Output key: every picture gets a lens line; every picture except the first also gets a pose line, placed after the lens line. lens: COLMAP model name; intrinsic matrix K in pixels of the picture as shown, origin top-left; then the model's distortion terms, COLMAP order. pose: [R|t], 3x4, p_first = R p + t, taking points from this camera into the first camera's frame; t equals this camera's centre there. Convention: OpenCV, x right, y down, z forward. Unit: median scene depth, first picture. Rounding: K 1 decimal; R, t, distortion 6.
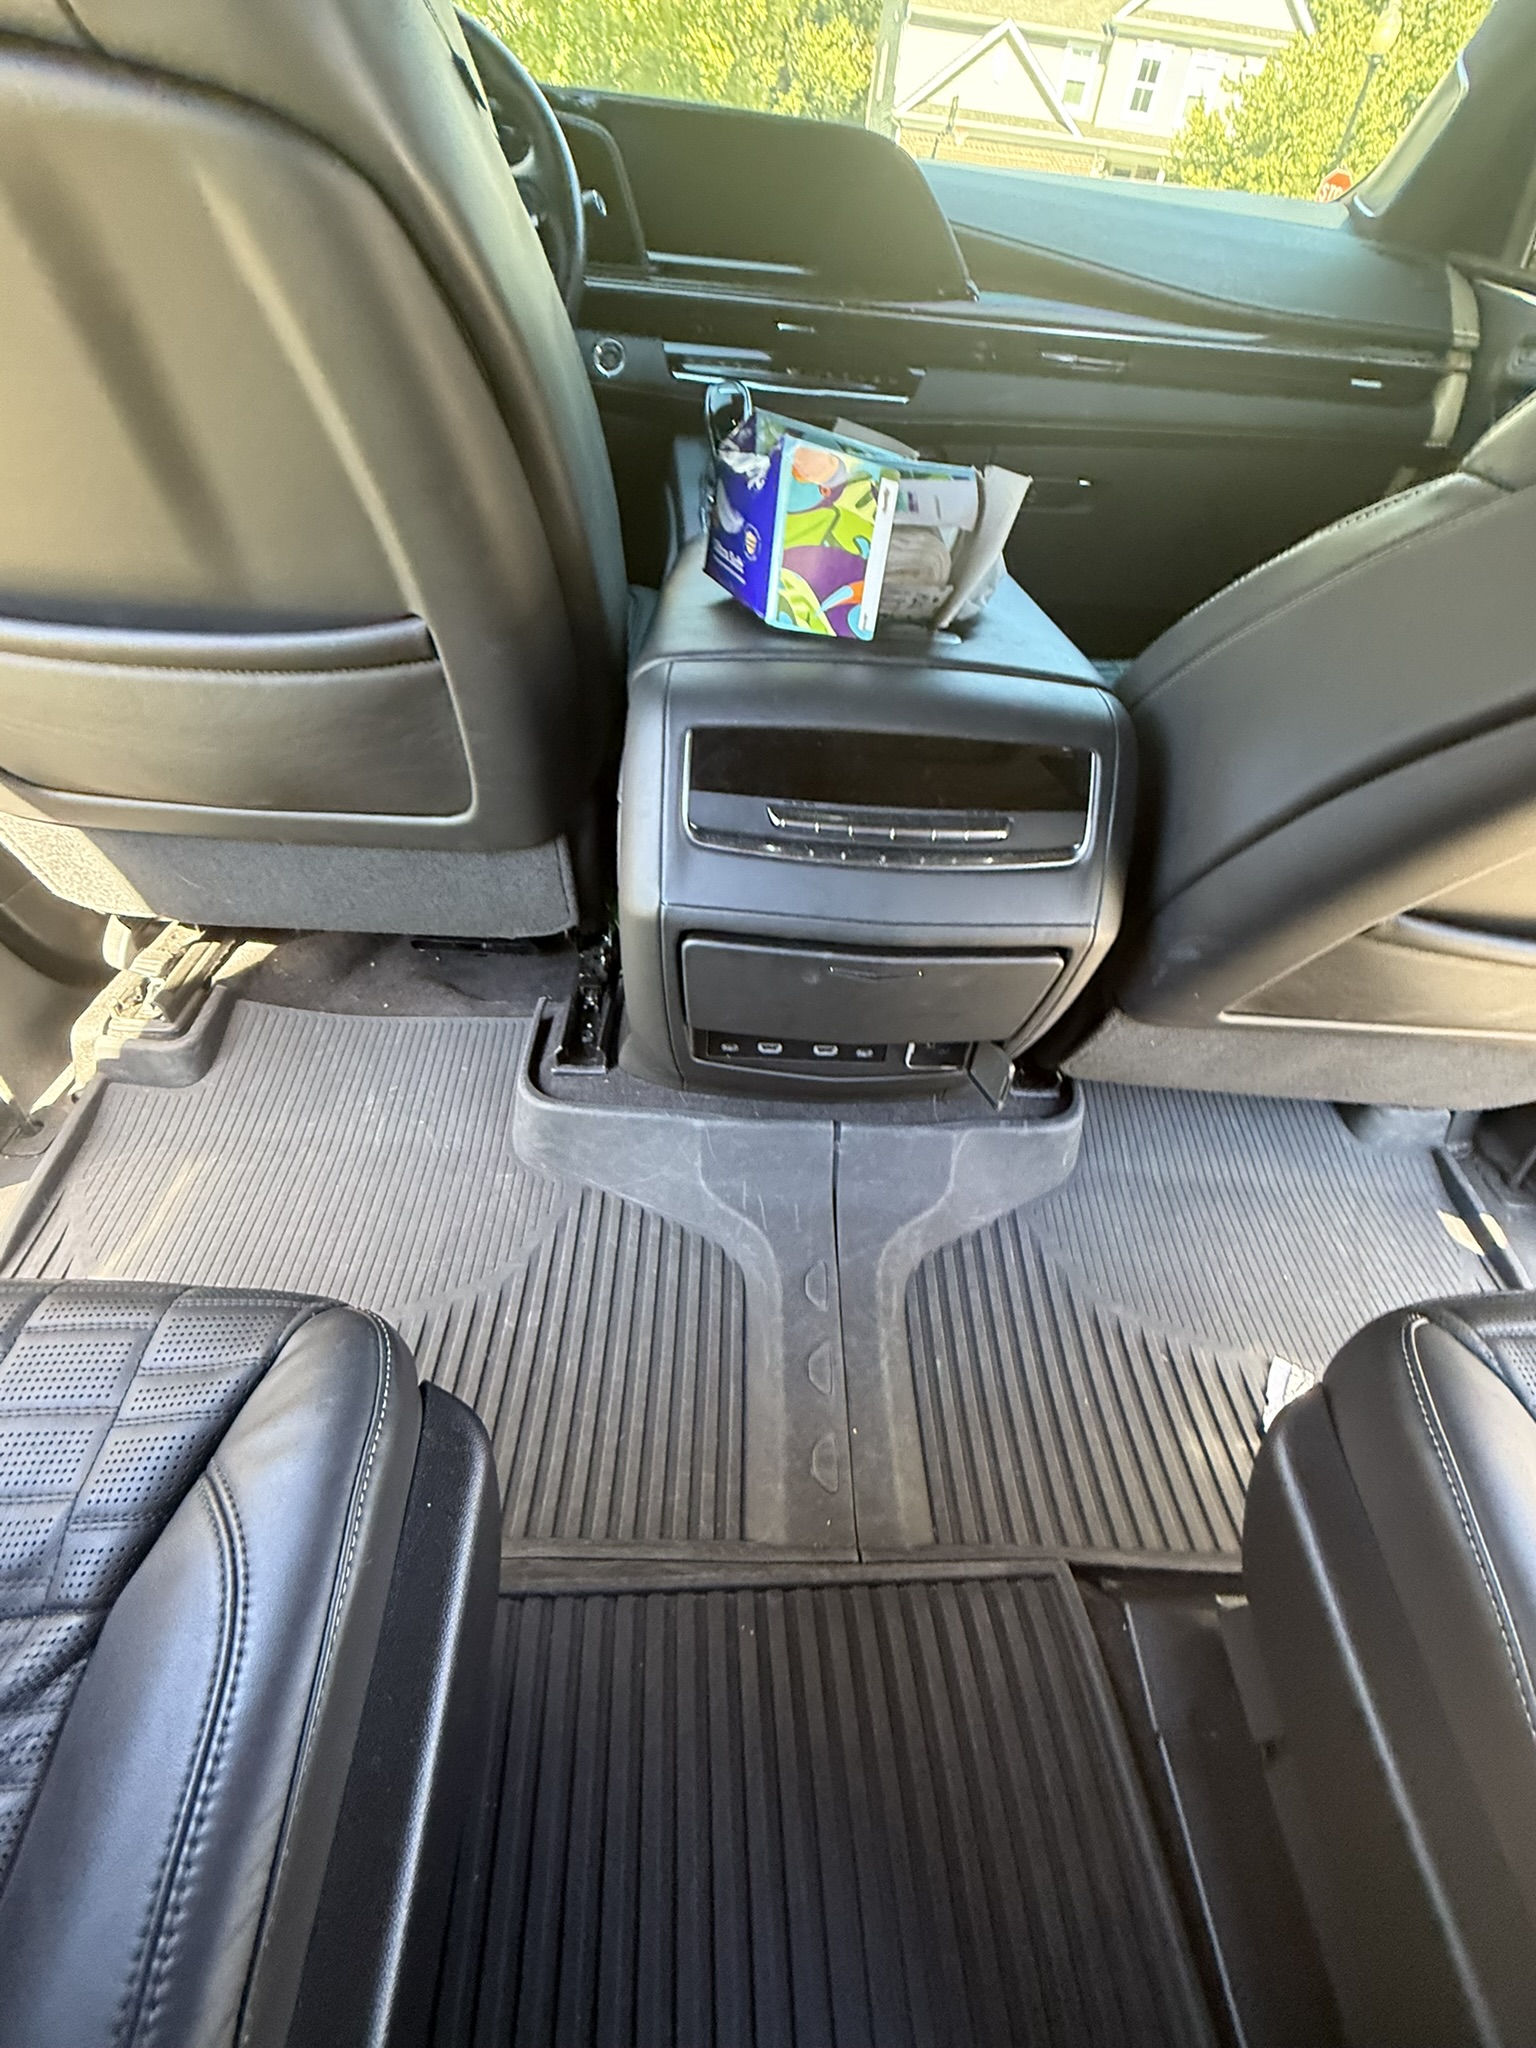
lens RADIAL K [[899.3, 0, 781.6], [0, 899.3, 1018.1], [0, 0, 1]] dist [0.000045, 0.001594]
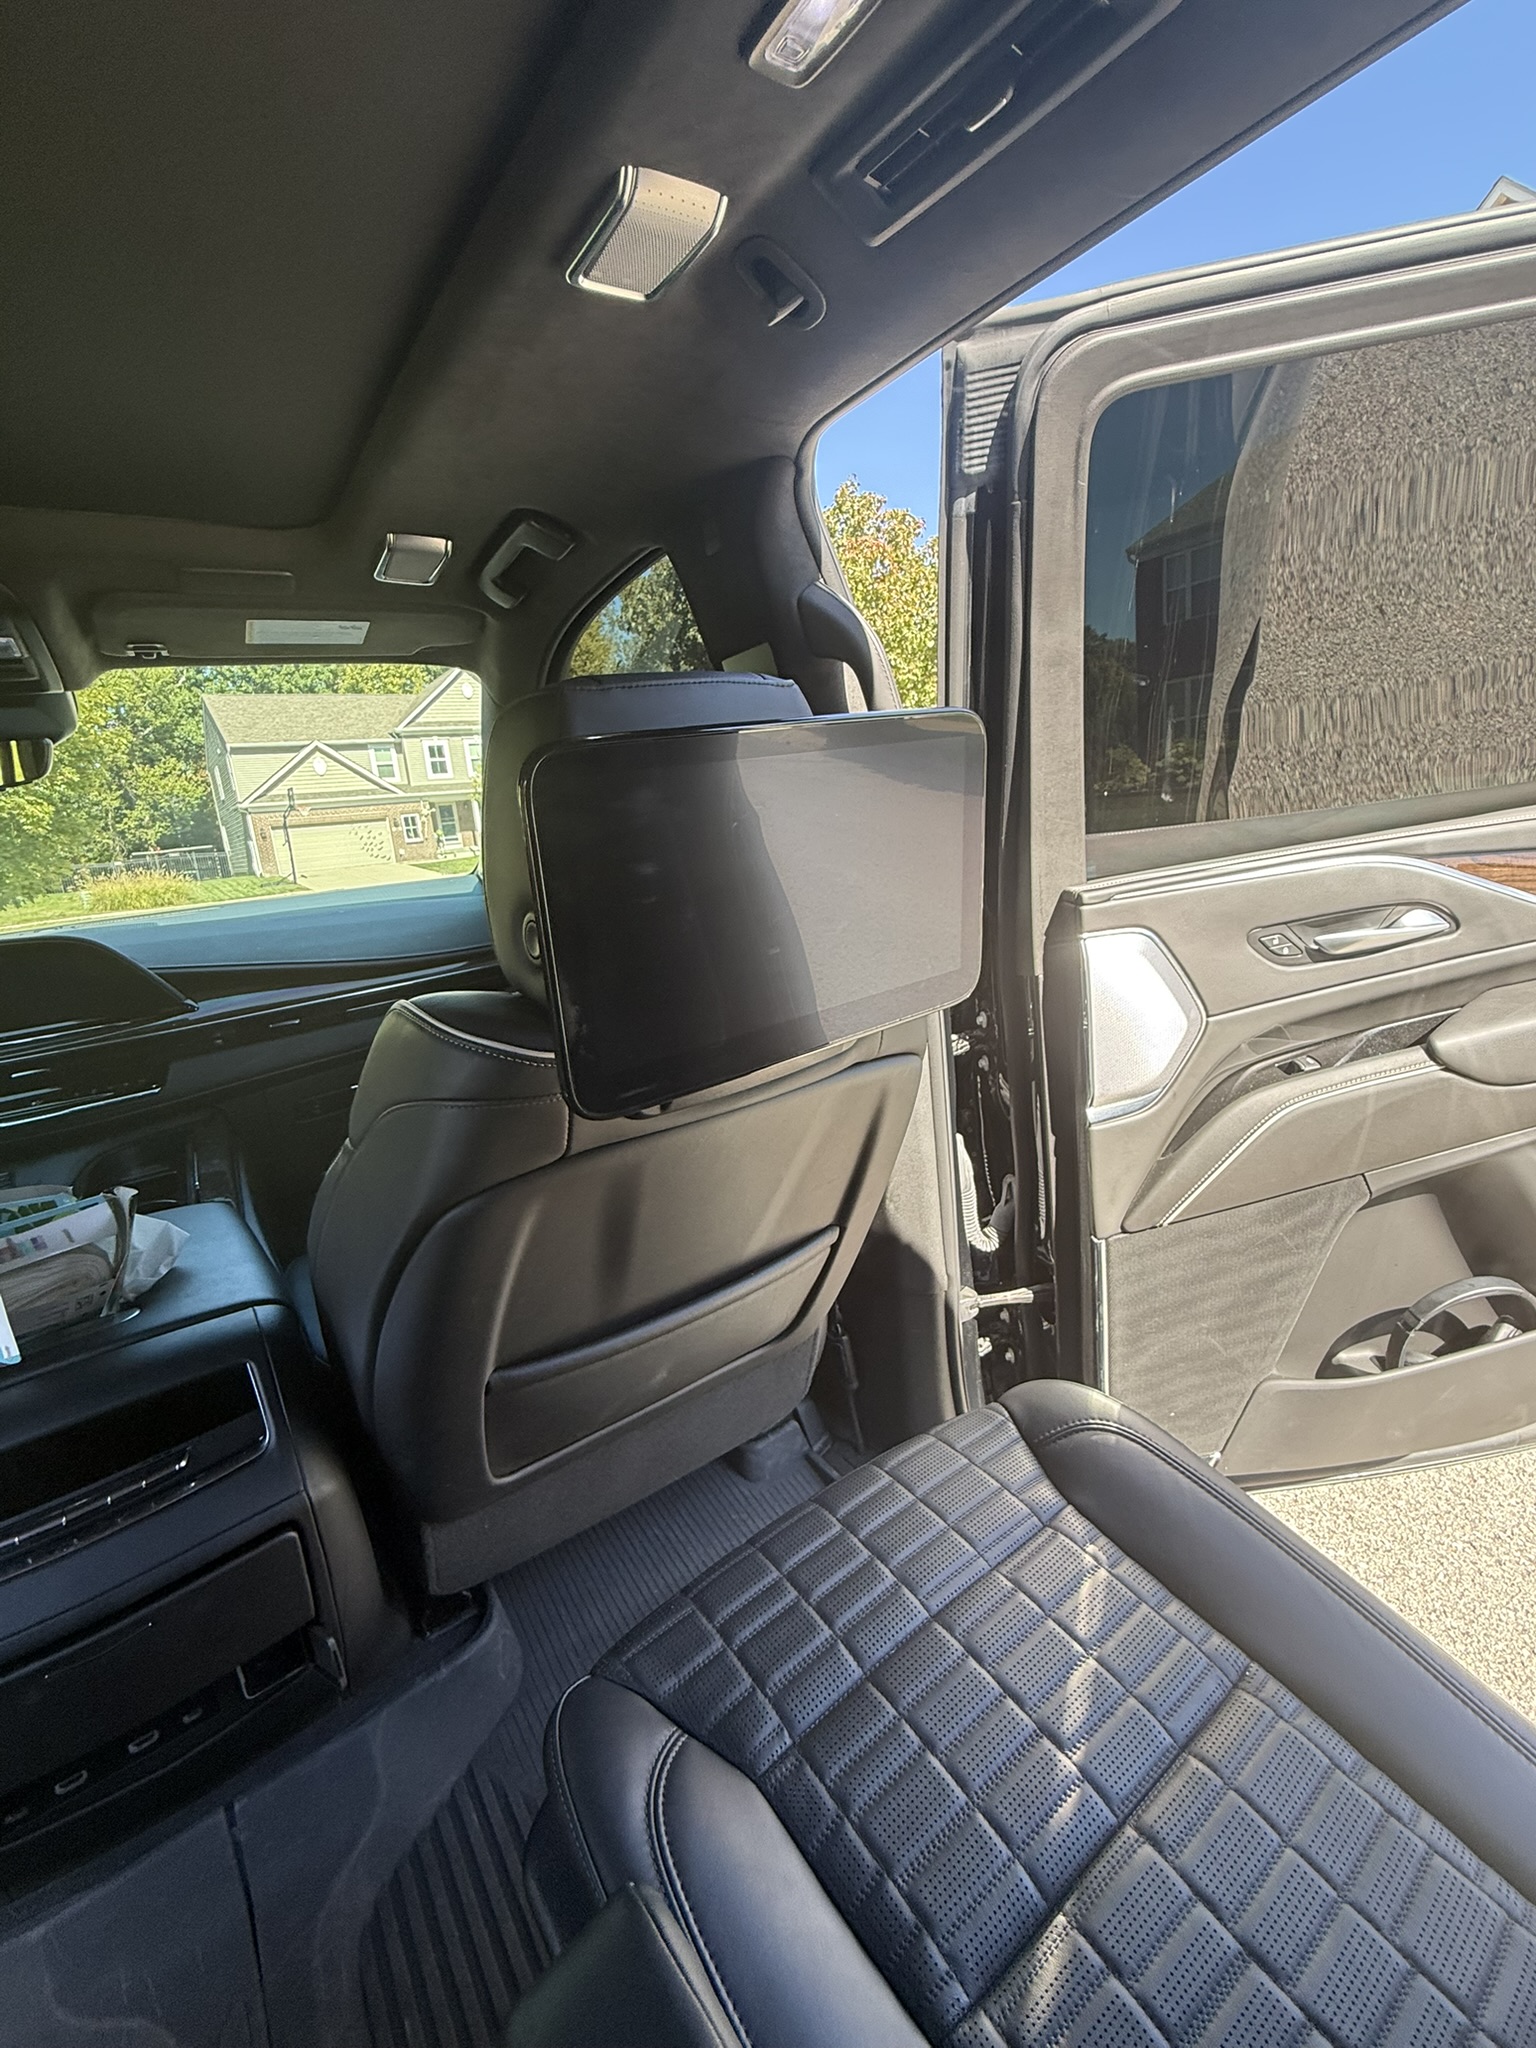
lens RADIAL K [[899.3, 0, 778.4], [0, 899.3, 1018.4], [0, 0, 1]] dist [0.000045, 0.001594]
pose [[0.807749, -0.299817, 0.507593, 0.303258], [0.509598, 0.787998, -0.345498, 0.094499], [-0.296397, 0.537744, 0.789291, -0.321139]]
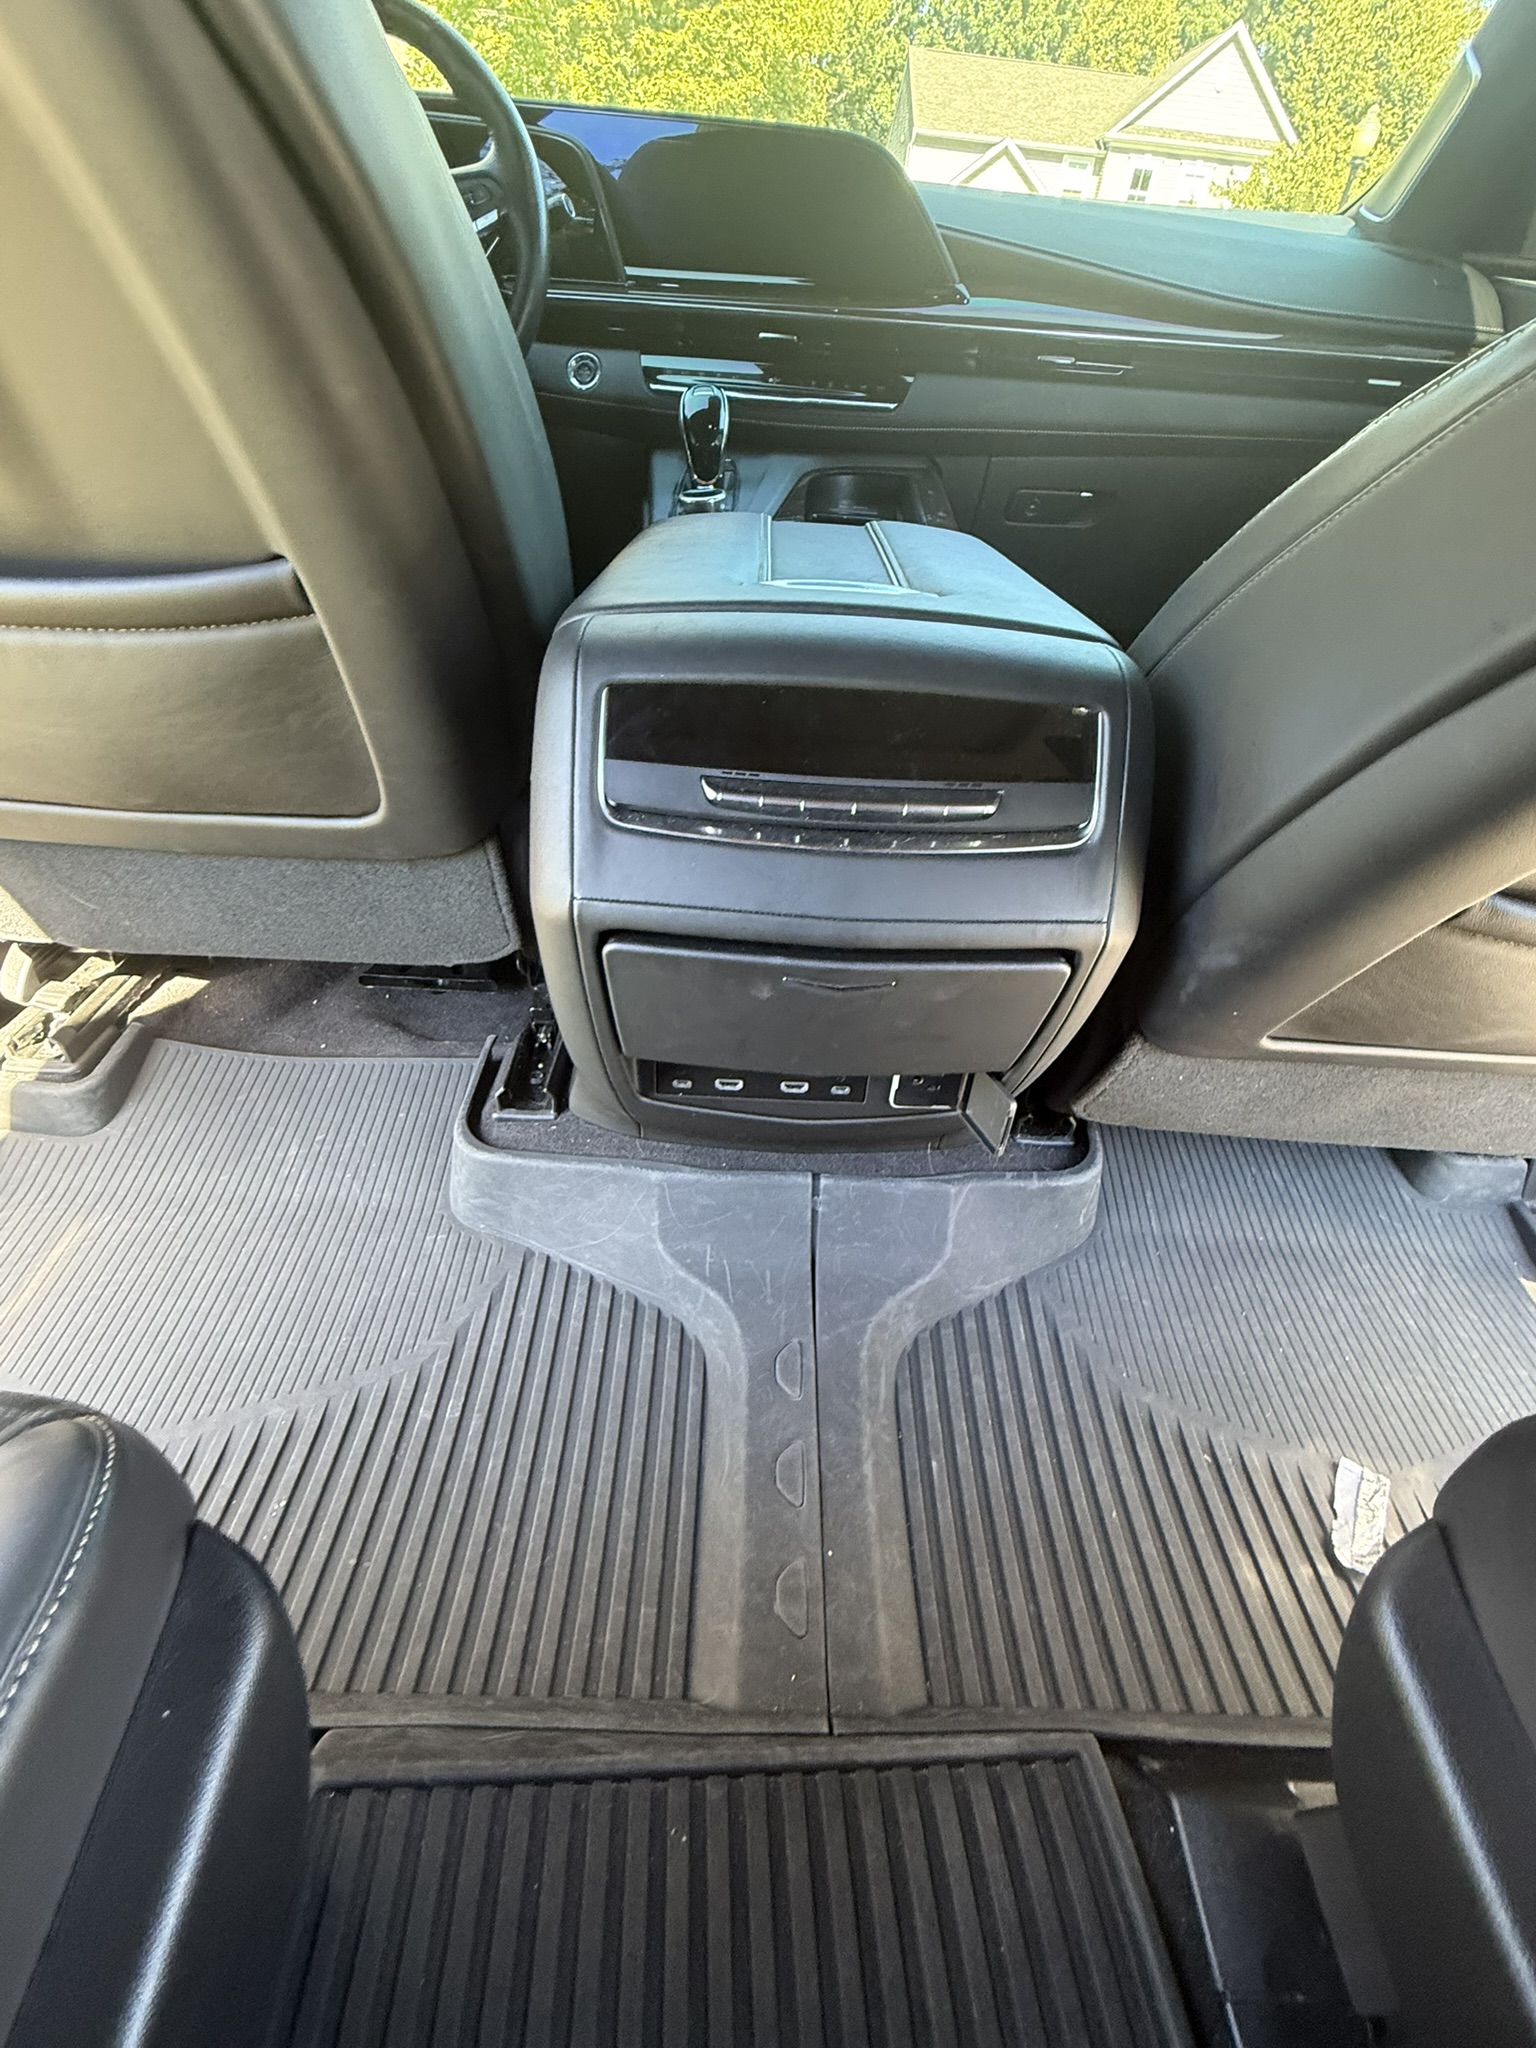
lens RADIAL K [[899.3, 0, 784.7], [0, 899.3, 1016.5], [0, 0, 1]] dist [0.000045, 0.001594]
pose [[0.999862, -0.004012, -0.016126, 0.049122], [0.002890, 0.997611, -0.069022, 0.025883], [0.016365, 0.068966, 0.997485, 0.134485]]
